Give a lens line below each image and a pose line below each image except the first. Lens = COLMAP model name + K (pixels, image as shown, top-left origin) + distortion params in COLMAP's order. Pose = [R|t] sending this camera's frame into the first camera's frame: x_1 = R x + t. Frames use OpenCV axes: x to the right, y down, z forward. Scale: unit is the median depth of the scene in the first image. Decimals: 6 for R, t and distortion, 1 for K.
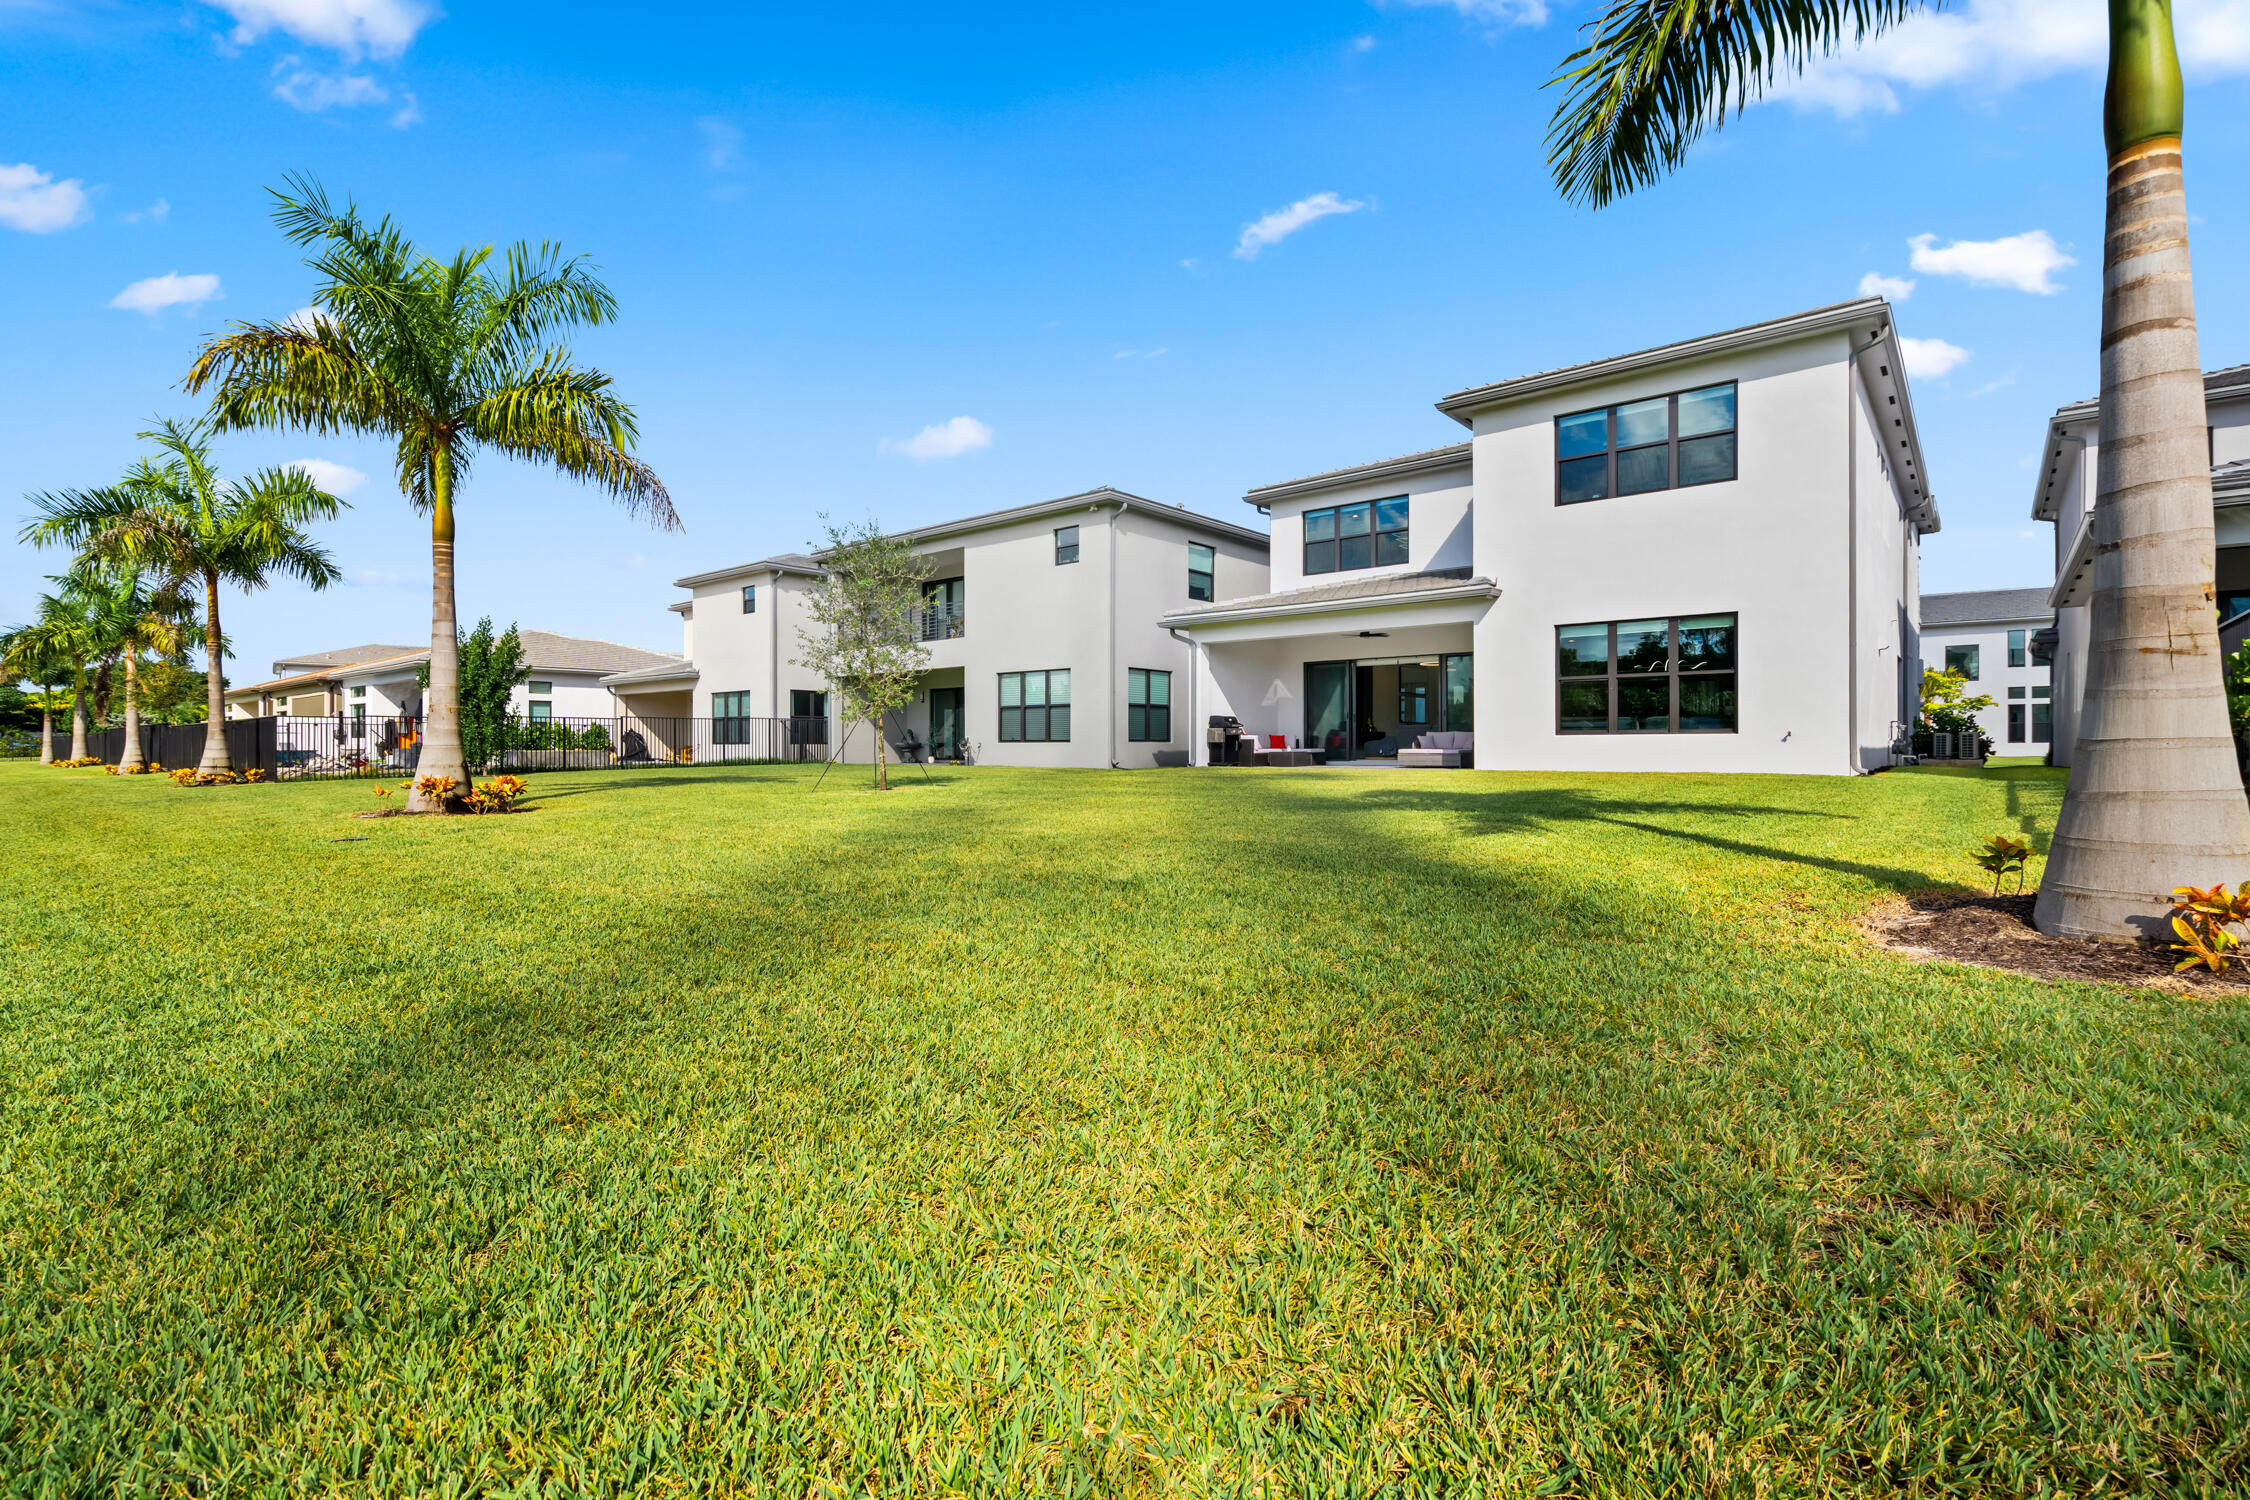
lens RADIAL K [[1016.7, 0, 1125.3], [0, 1016.7, 749.2], [0, 0, 1]] dist [-0.001545, 0.000225]
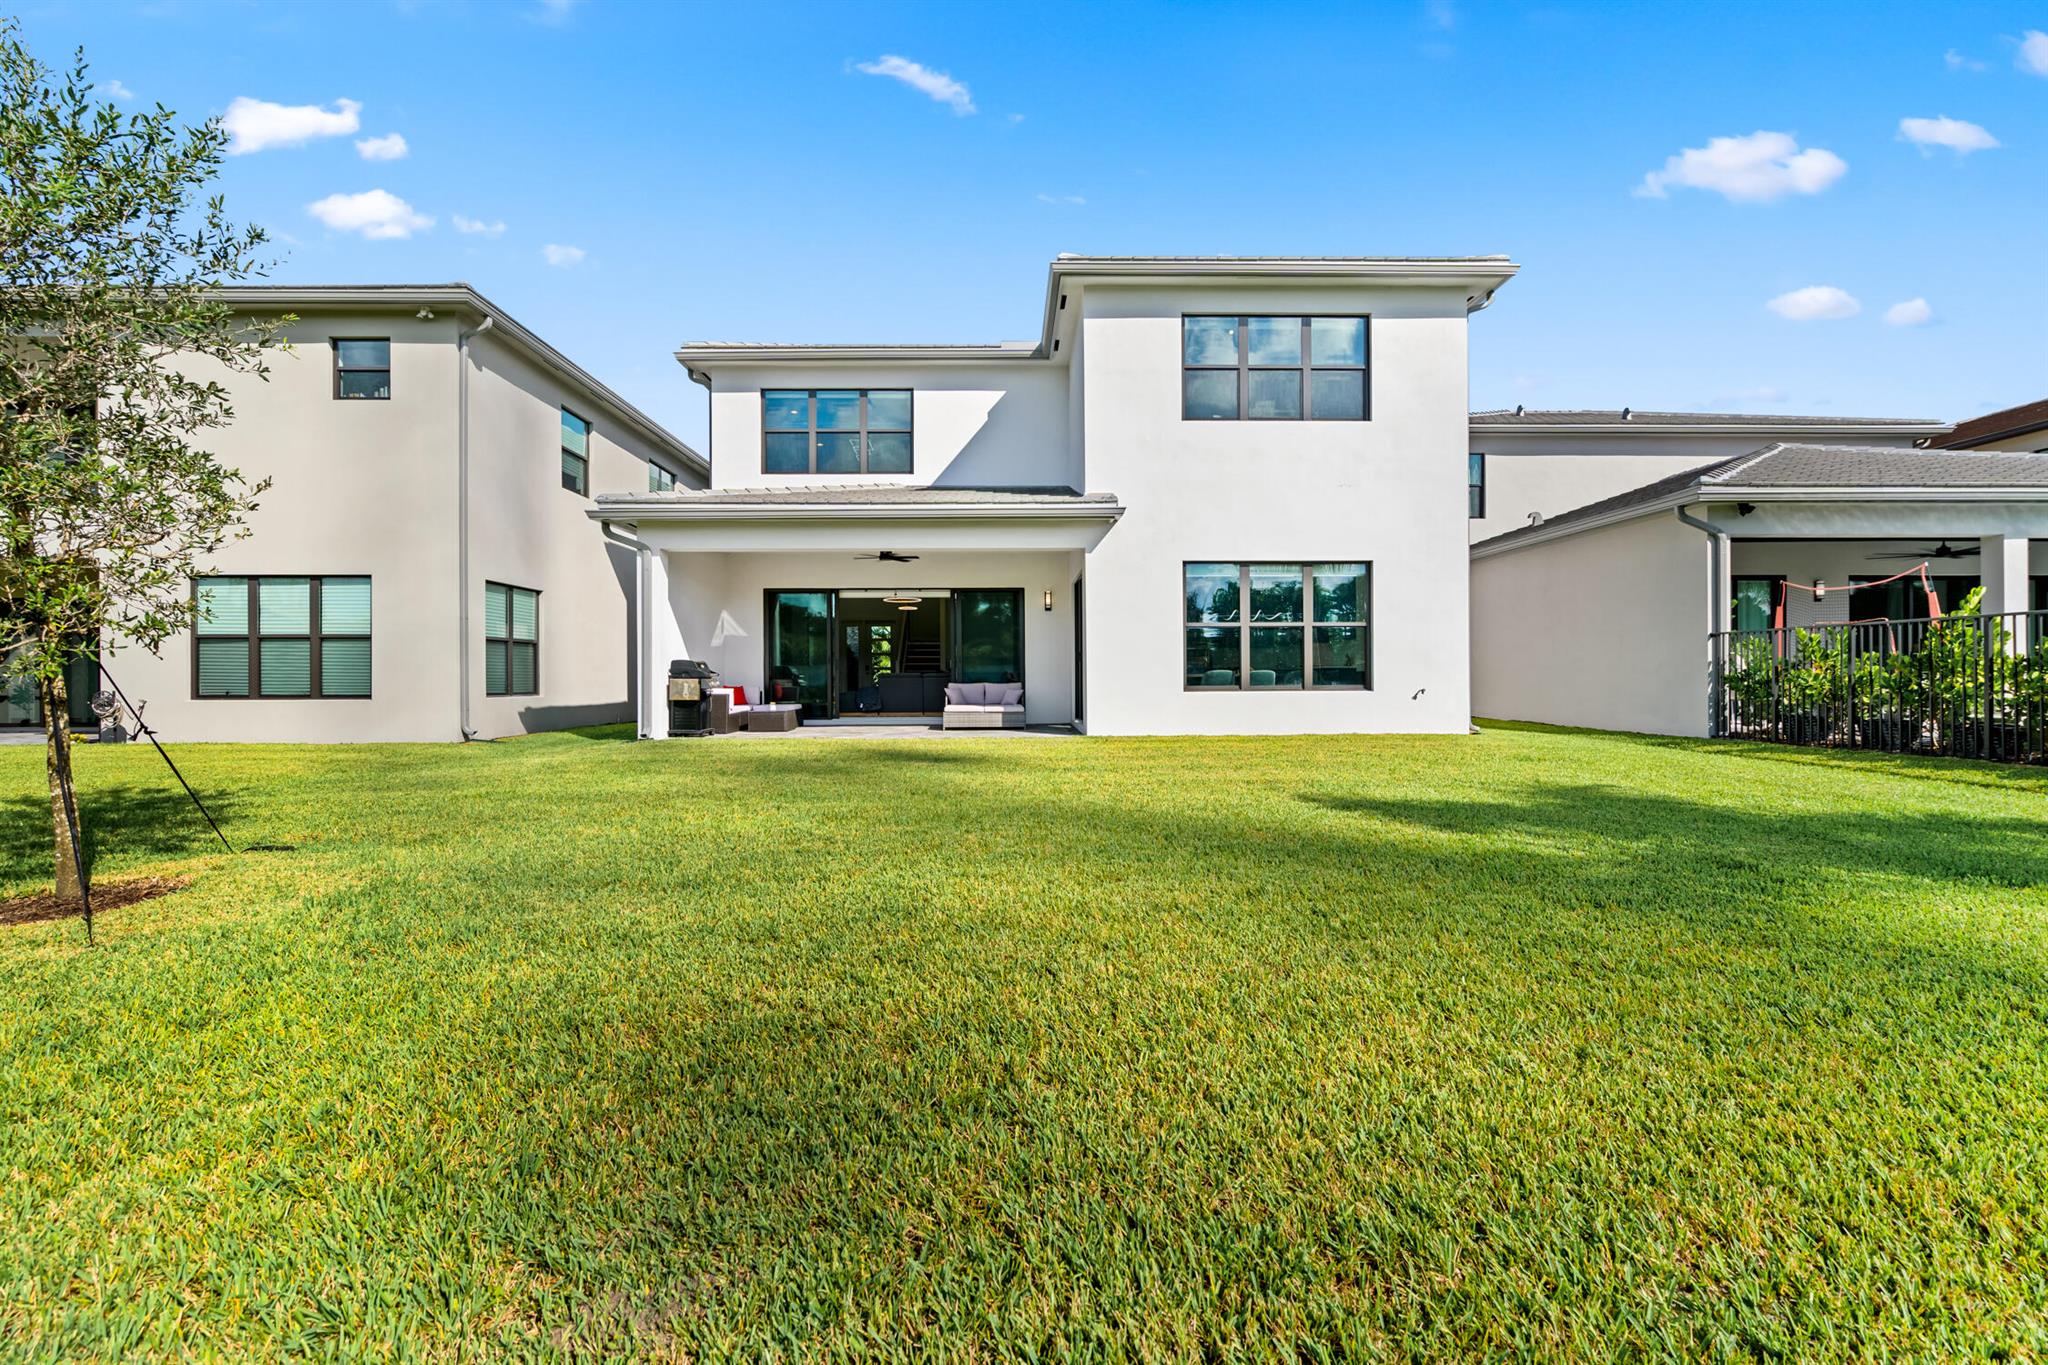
lens RADIAL K [[925.4, 0, 1024.3], [0, 925.4, 681.7], [0, 0, 1]] dist [-0.001545, 0.000225]
pose [[0.755457, 0.001051, 0.655197, -0.136577], [0.004138, 0.999971, -0.006375, -0.013402], [-0.655185, 0.007527, 0.755431, 0.384356]]
